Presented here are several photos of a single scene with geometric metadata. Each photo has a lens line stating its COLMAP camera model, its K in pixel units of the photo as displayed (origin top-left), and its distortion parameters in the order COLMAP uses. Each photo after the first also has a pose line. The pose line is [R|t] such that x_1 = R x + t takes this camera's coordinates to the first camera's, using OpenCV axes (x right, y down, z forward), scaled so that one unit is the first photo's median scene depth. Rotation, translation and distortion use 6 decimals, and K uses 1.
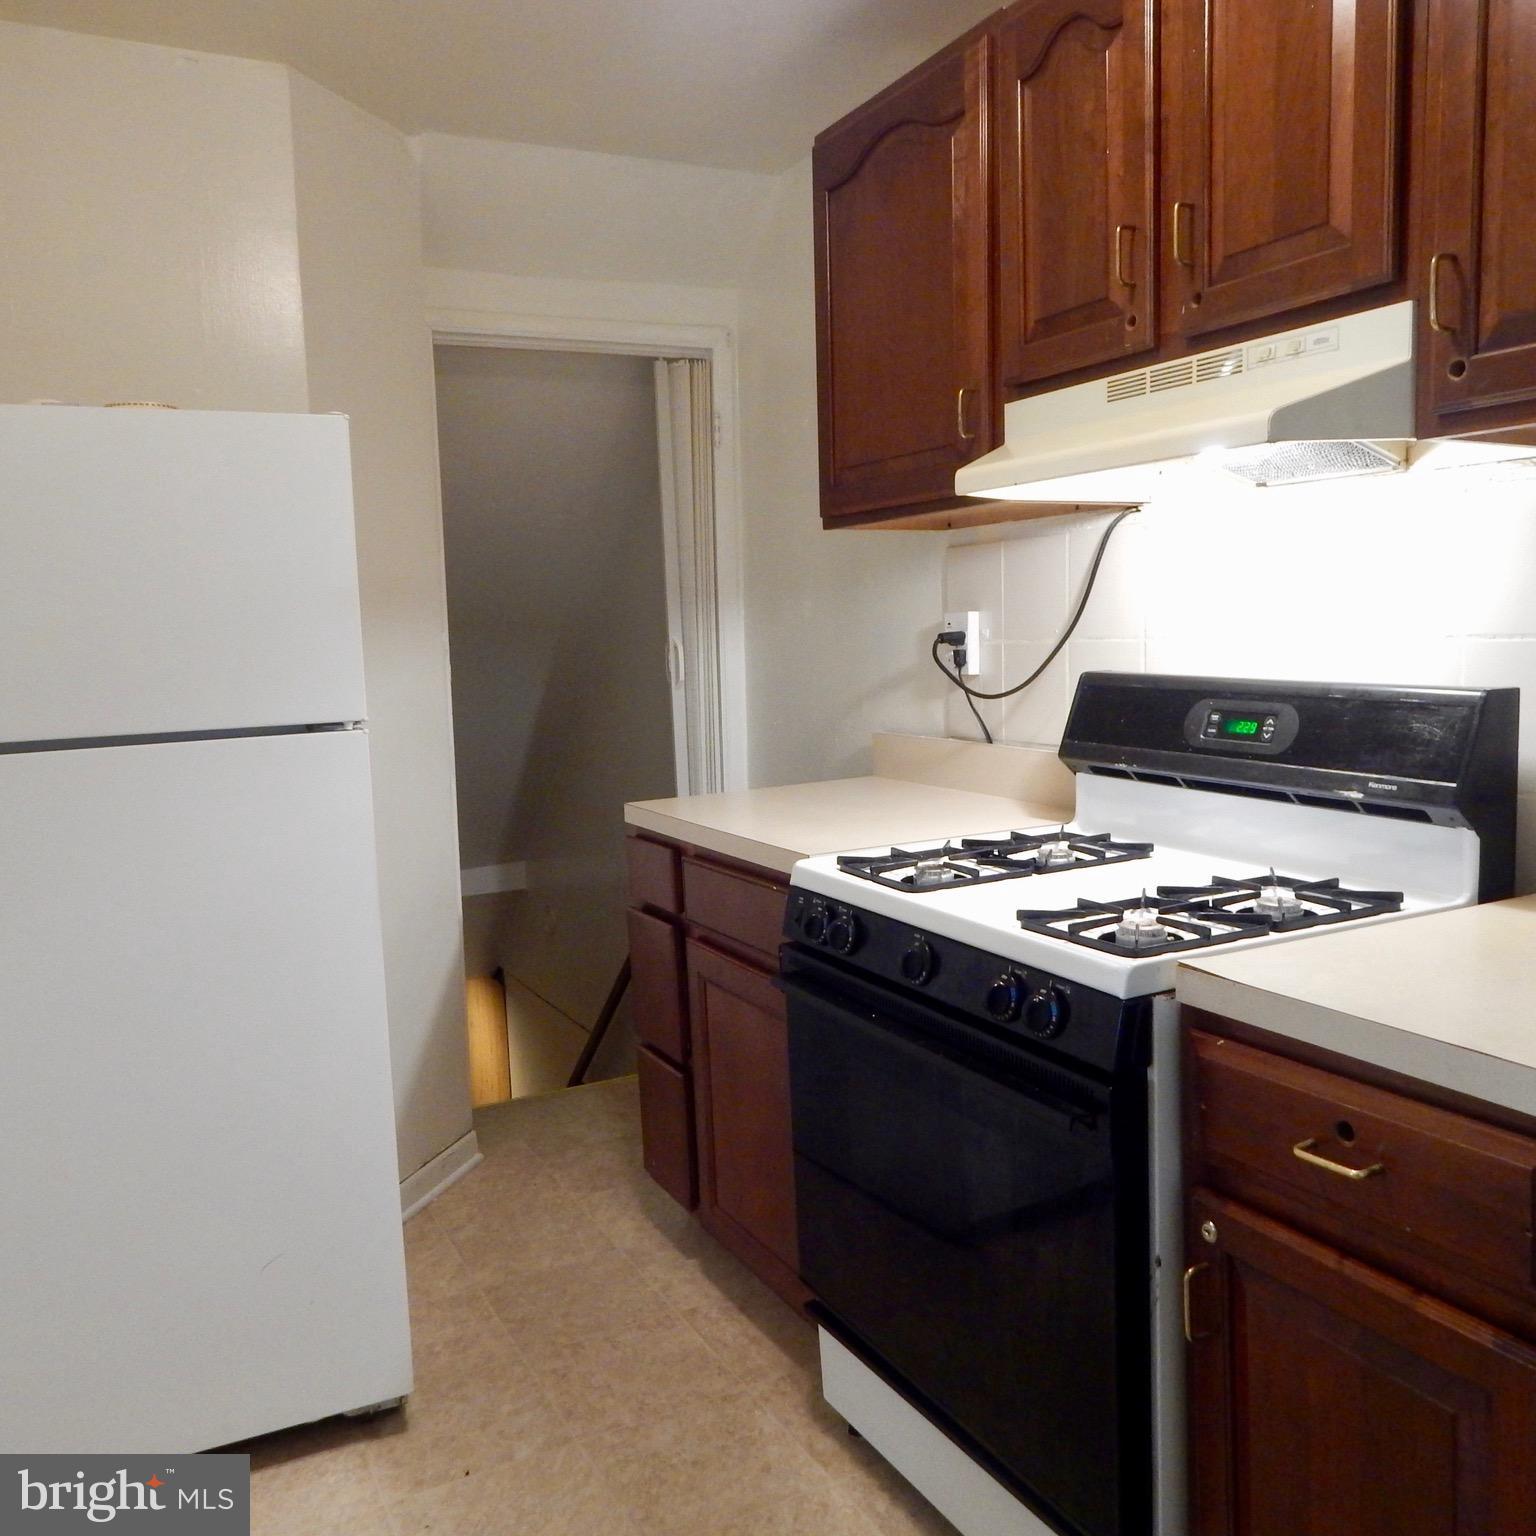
lens RADIAL K [[1377.0, 0, 768.0], [0, 1377.0, 768.0], [0, 0, 1]] dist [-0.000080, 0.004178]
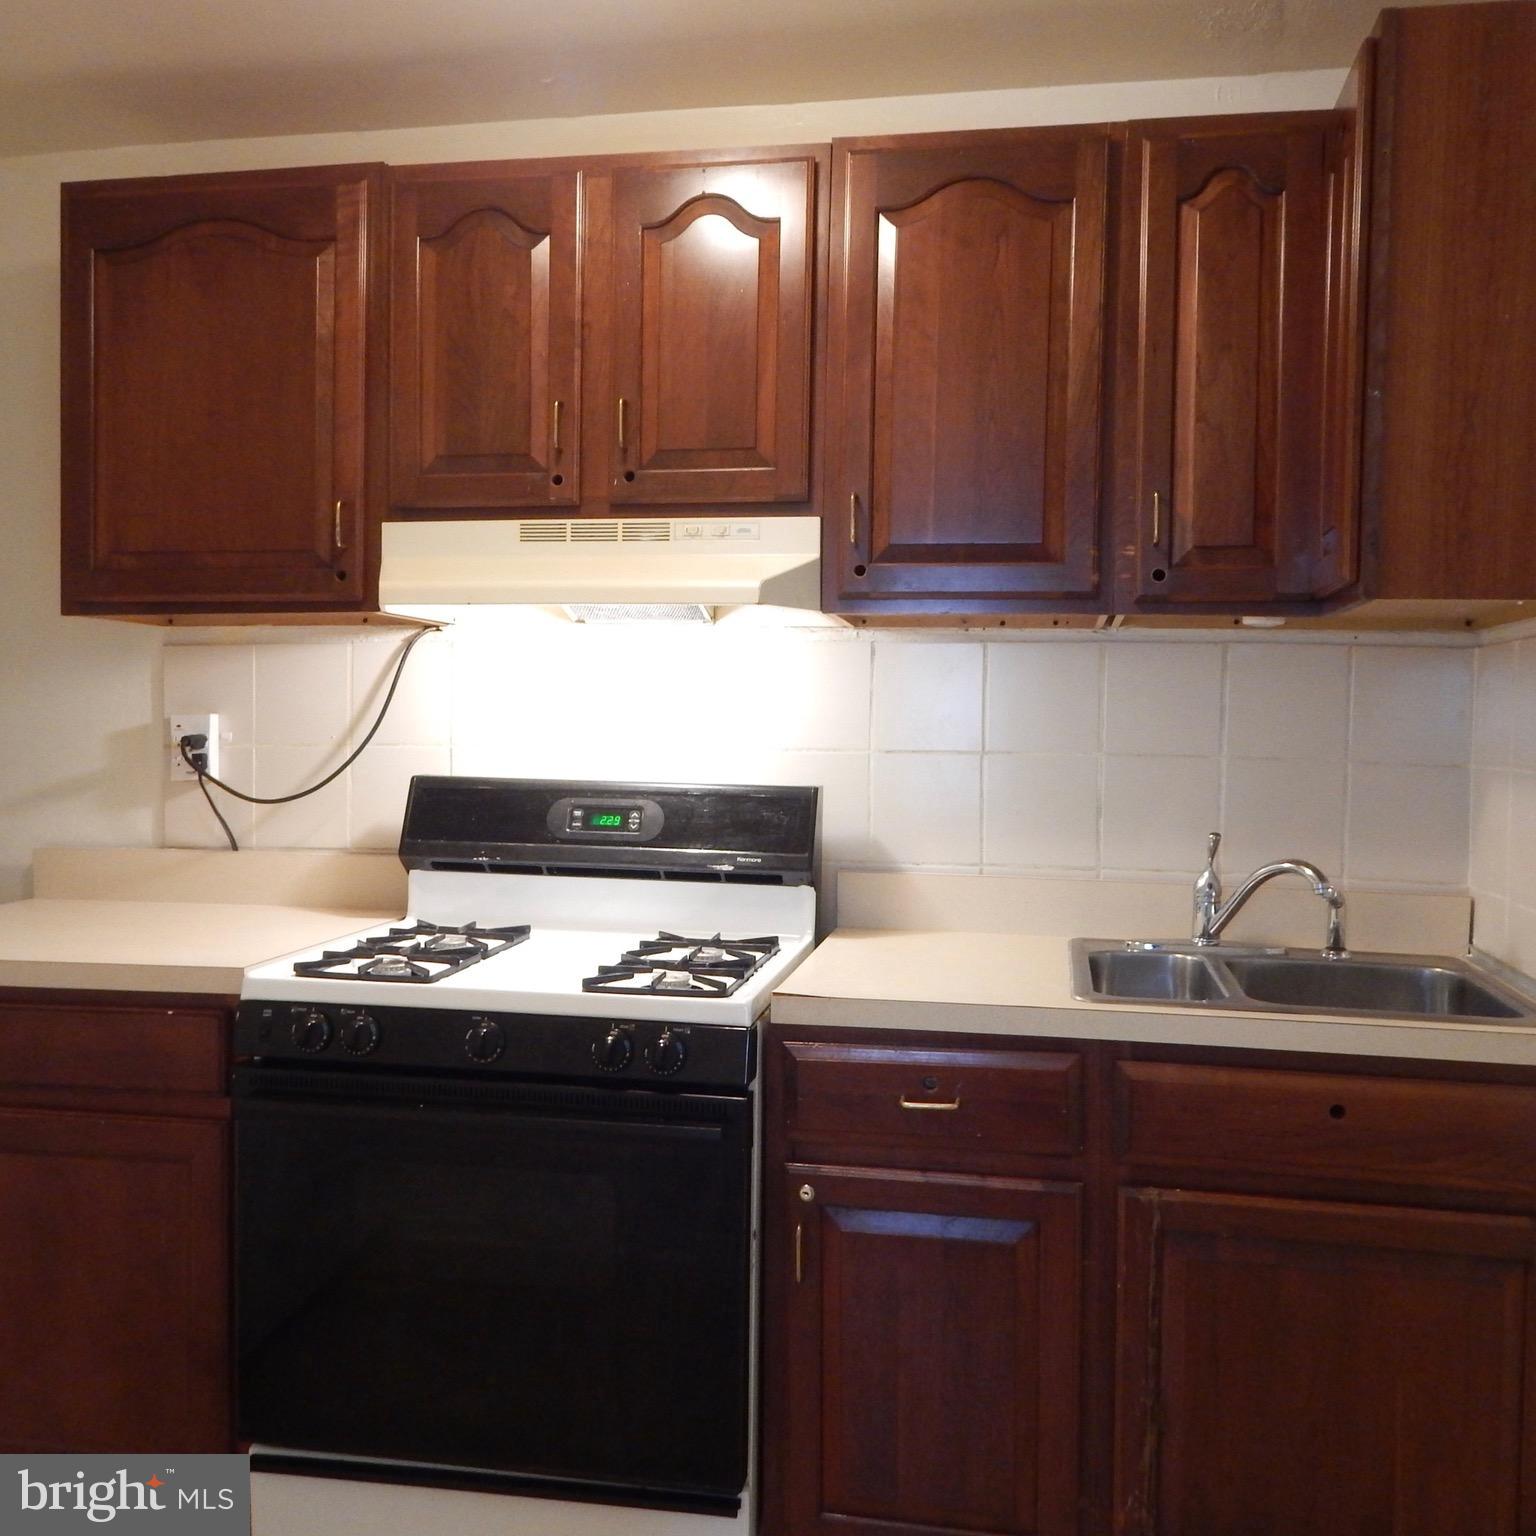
lens RADIAL K [[1453.0, 0, 768.0], [0, 1453.0, 768.0], [0, 0, 1]] dist [0.017136, 0.021195]
pose [[0.596195, 0.011642, 0.802756, -0.616179], [0.057006, 0.996757, -0.056793, 0.005310], [-0.800814, 0.079622, 0.593598, 0.125018]]
